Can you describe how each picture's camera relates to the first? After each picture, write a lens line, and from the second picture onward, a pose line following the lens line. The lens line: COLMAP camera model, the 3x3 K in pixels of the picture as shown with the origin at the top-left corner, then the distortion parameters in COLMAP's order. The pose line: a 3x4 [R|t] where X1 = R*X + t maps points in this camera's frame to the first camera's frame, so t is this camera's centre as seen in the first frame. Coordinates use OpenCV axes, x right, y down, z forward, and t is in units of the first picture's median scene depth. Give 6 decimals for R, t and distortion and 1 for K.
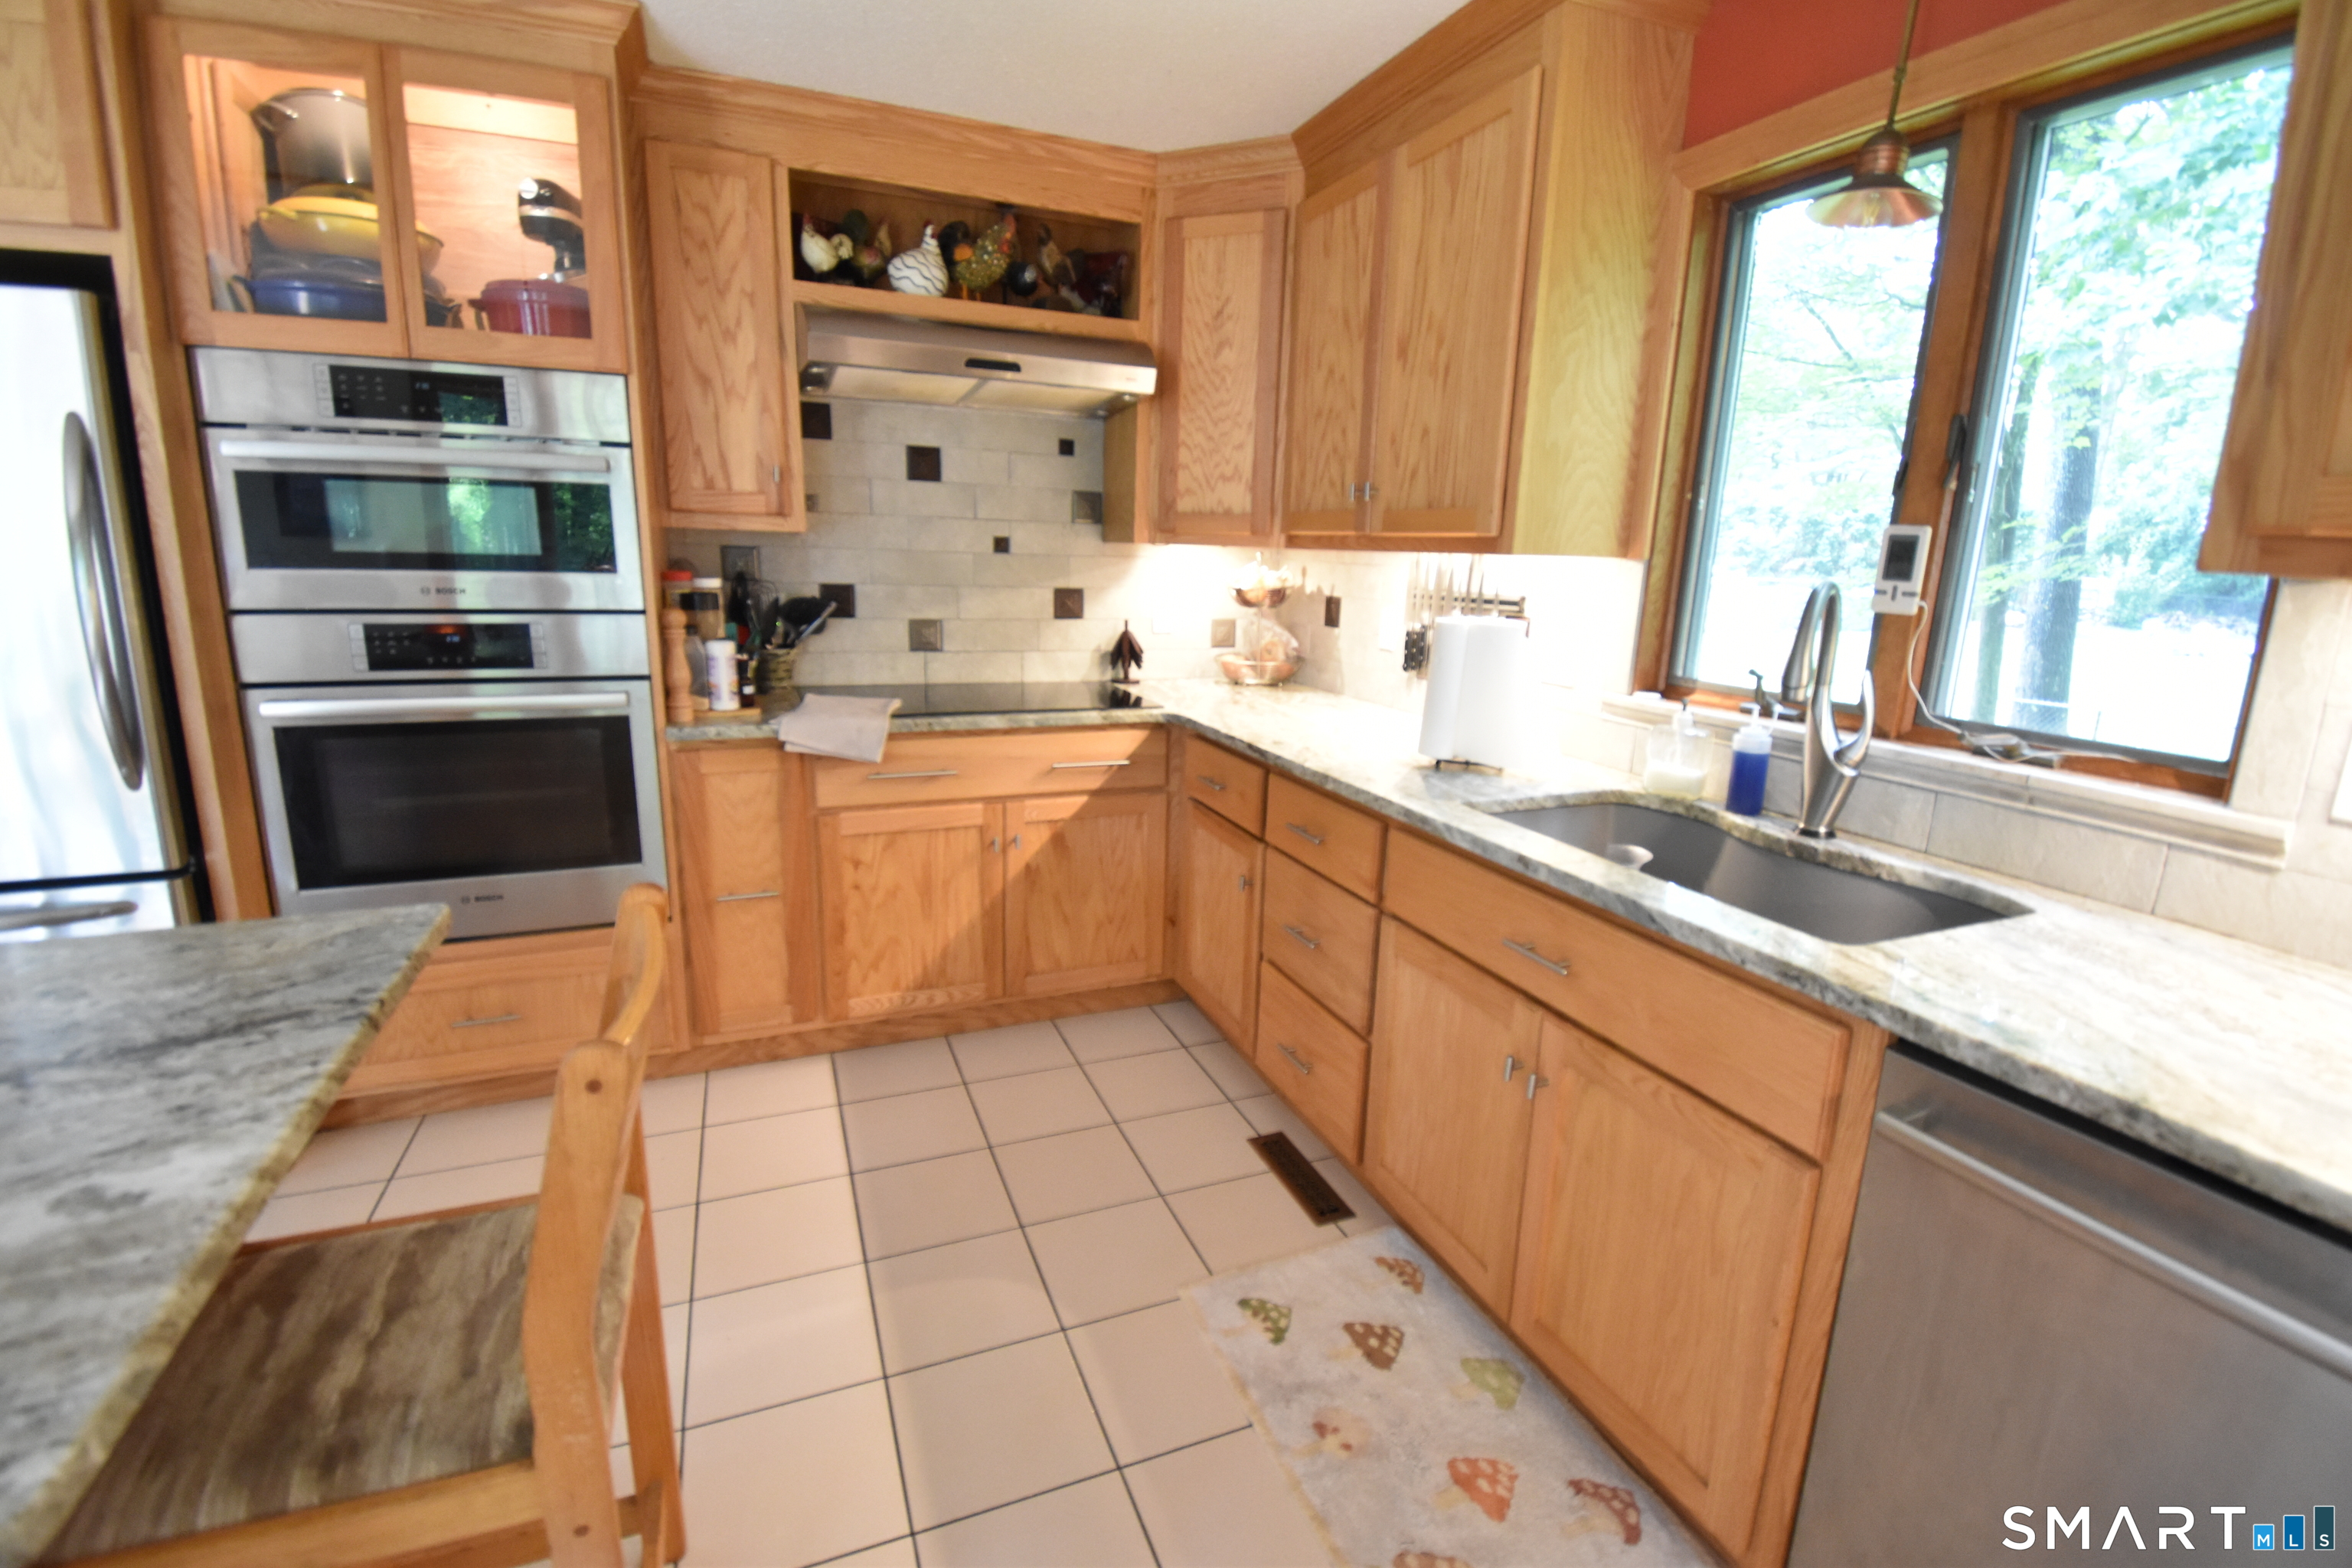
lens RADIAL K [[1033.2, 0, 1184.0], [0, 1033.2, 780.0], [0, 0, 1]] dist [0.024842, -0.029115]
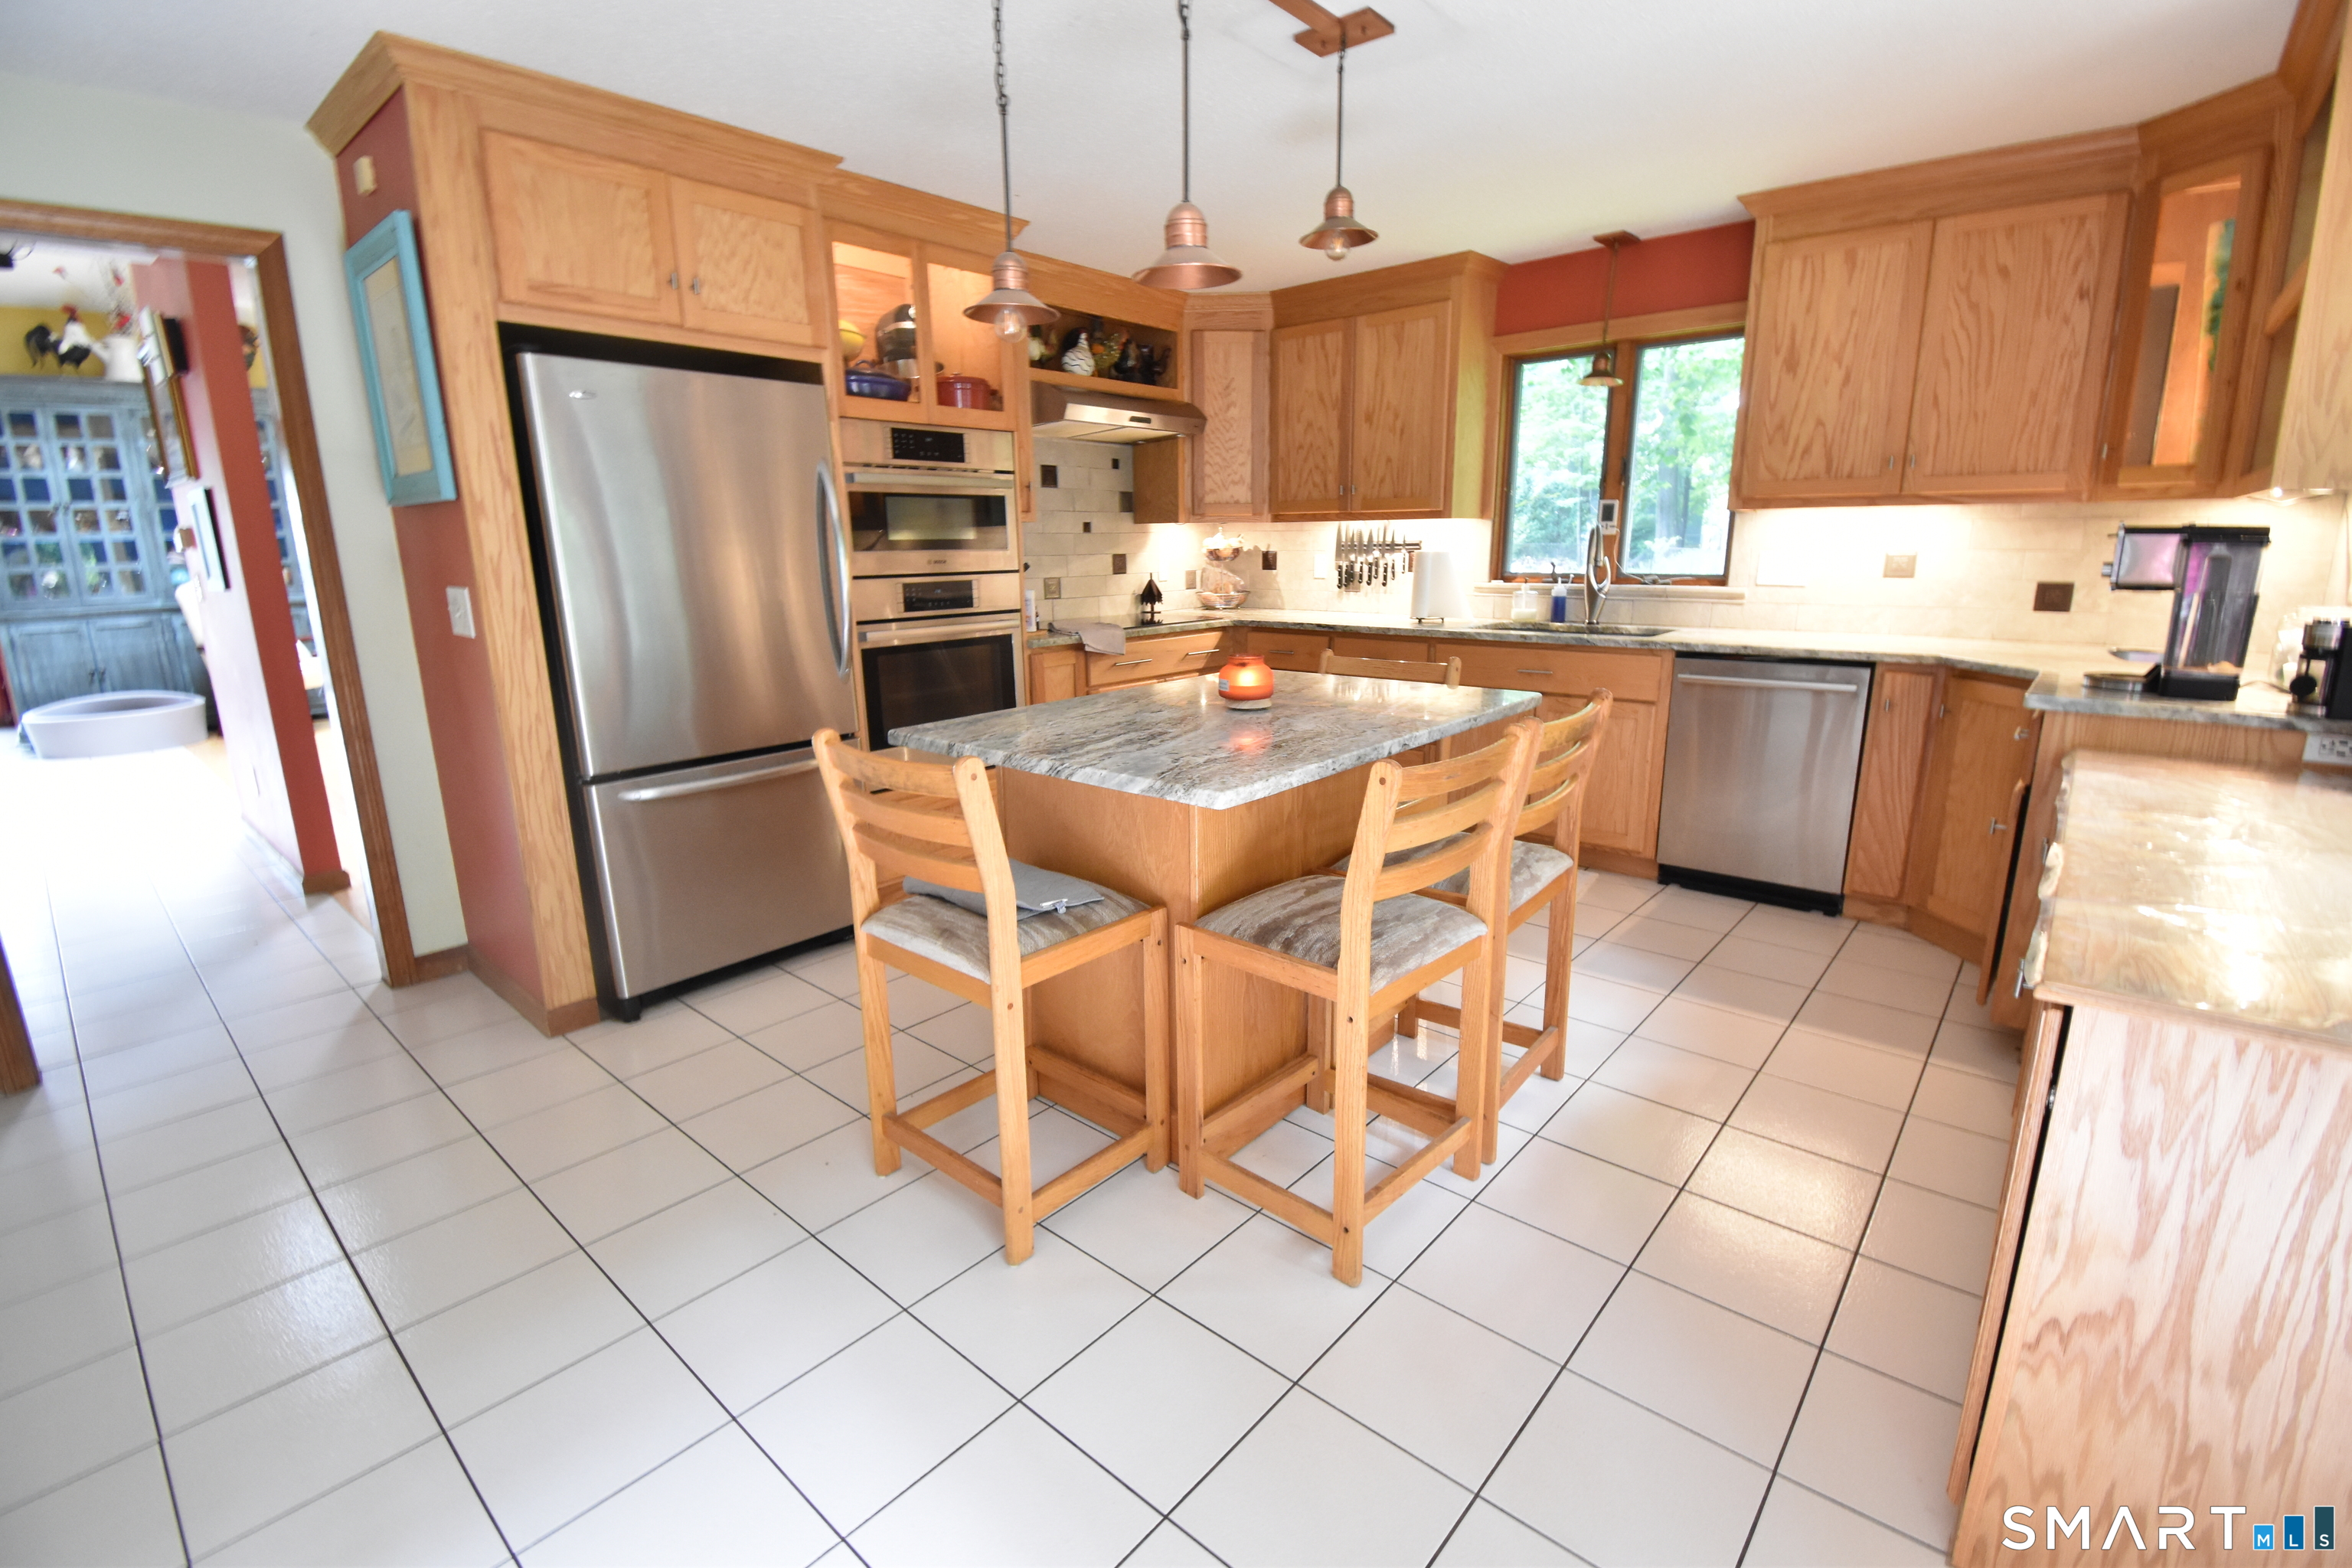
lens RADIAL K [[1033.2, 0, 1184.0], [0, 1033.2, 780.0], [0, 0, 1]] dist [0.024842, -0.029115]
pose [[0.894831, -0.139683, 0.423989, -0.945028], [0.134202, 0.990024, 0.042929, 0.125833], [-0.425756, 0.018486, 0.904649, -0.572452]]
